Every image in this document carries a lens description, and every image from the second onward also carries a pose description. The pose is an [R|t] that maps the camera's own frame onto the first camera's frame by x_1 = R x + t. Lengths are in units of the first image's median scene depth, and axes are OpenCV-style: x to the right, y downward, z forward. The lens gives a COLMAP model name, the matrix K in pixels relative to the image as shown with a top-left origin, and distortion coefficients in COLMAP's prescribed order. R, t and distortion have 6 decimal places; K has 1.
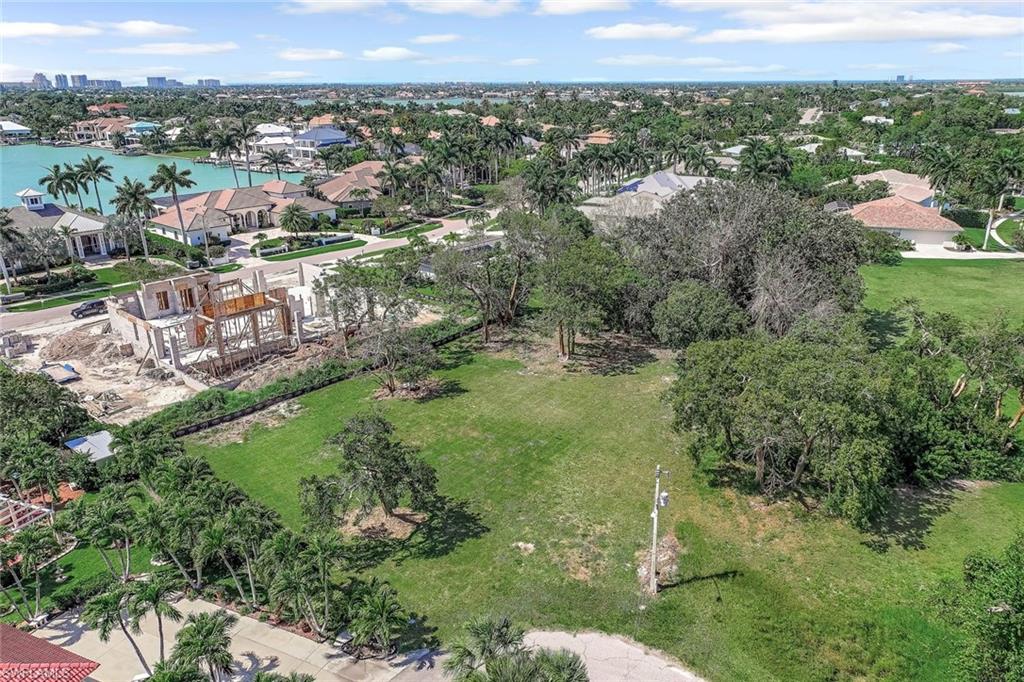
lens RADIAL K [[717.8, 0, 517.4], [0, 717.8, 338.4], [0, 0, 1]] dist [-0.001907, 0.018276]
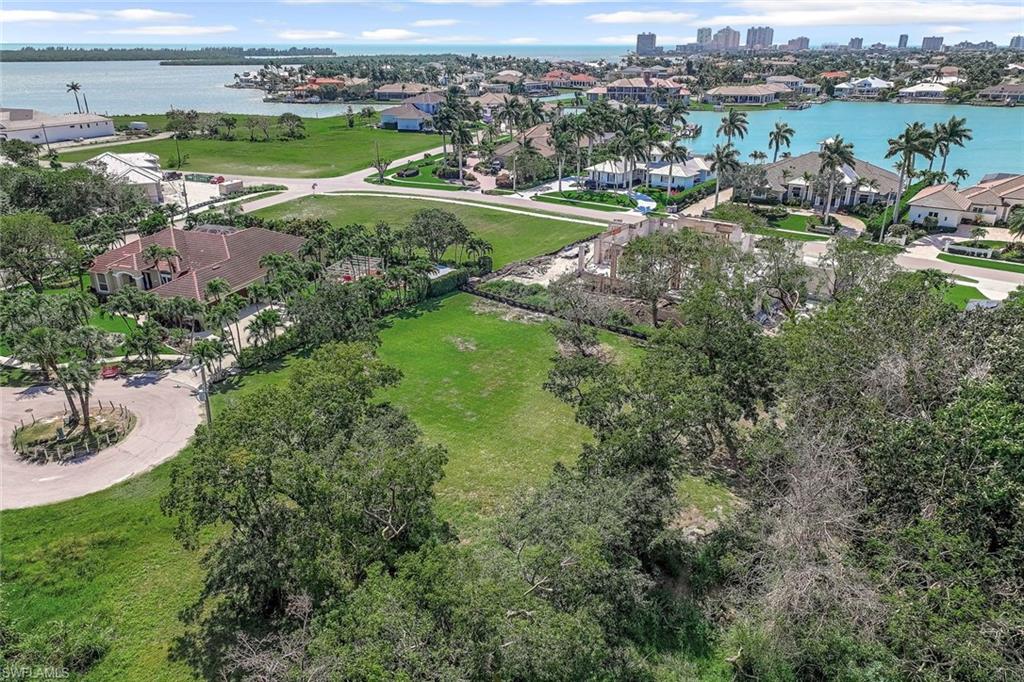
lens RADIAL K [[717.8, 0, 517.4], [0, 717.8, 338.4], [0, 0, 1]] dist [-0.001907, 0.018276]
pose [[0.079062, 0.382079, -0.920742, 0.664936], [-0.336567, 0.879629, 0.336118, -0.221426], [0.938335, 0.283317, 0.198140, 0.623794]]
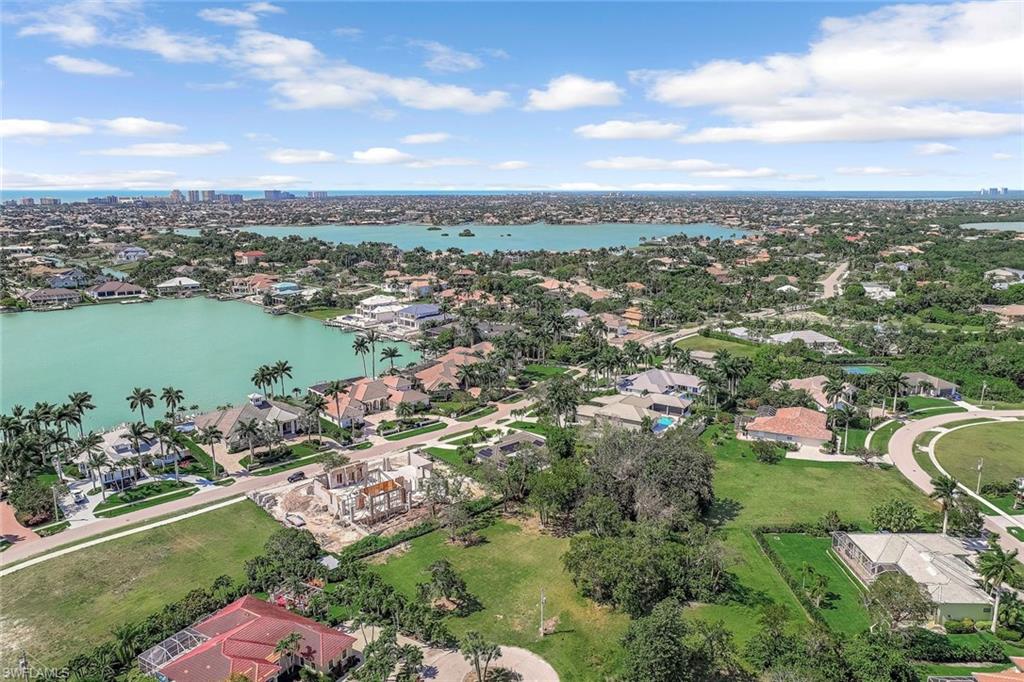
lens RADIAL K [[717.8, 0, 517.4], [0, 717.8, 338.4], [0, 0, 1]] dist [-0.001907, 0.018276]
pose [[0.993305, 0.028324, -0.111998, 0.194480], [-0.043396, 0.989960, -0.134524, -0.203824], [0.107063, 0.138484, 0.984561, -0.960493]]
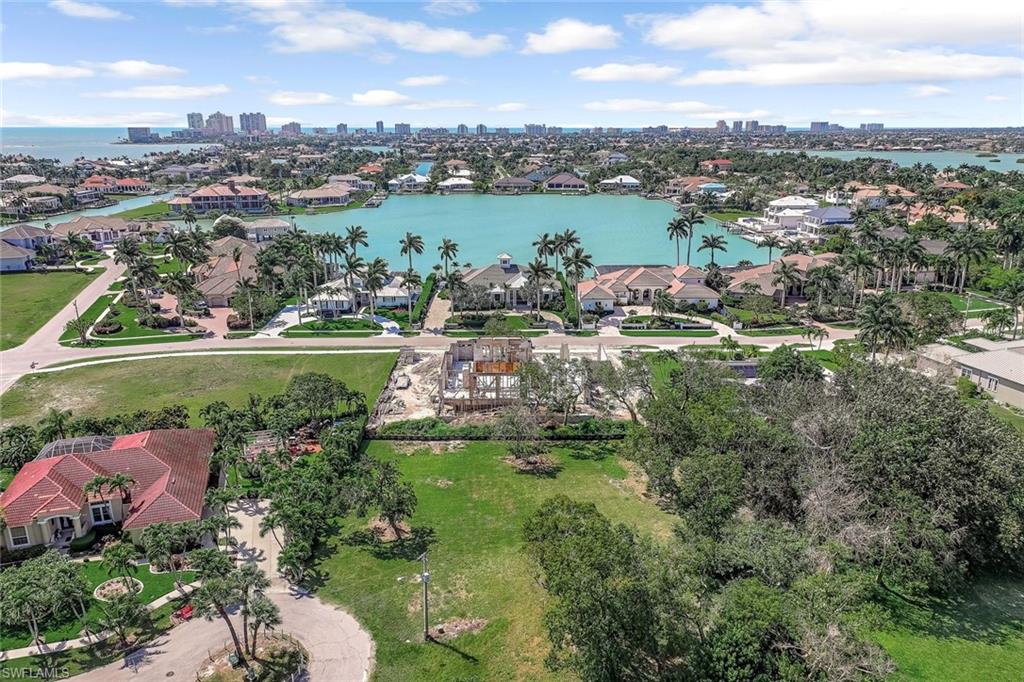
lens RADIAL K [[717.8, 0, 517.4], [0, 717.8, 338.4], [0, 0, 1]] dist [-0.001907, 0.018276]
pose [[0.670560, 0.215643, -0.709822, 0.647793], [-0.252512, 0.966033, 0.054935, -0.192941], [0.697558, 0.142401, 0.702236, 0.010332]]
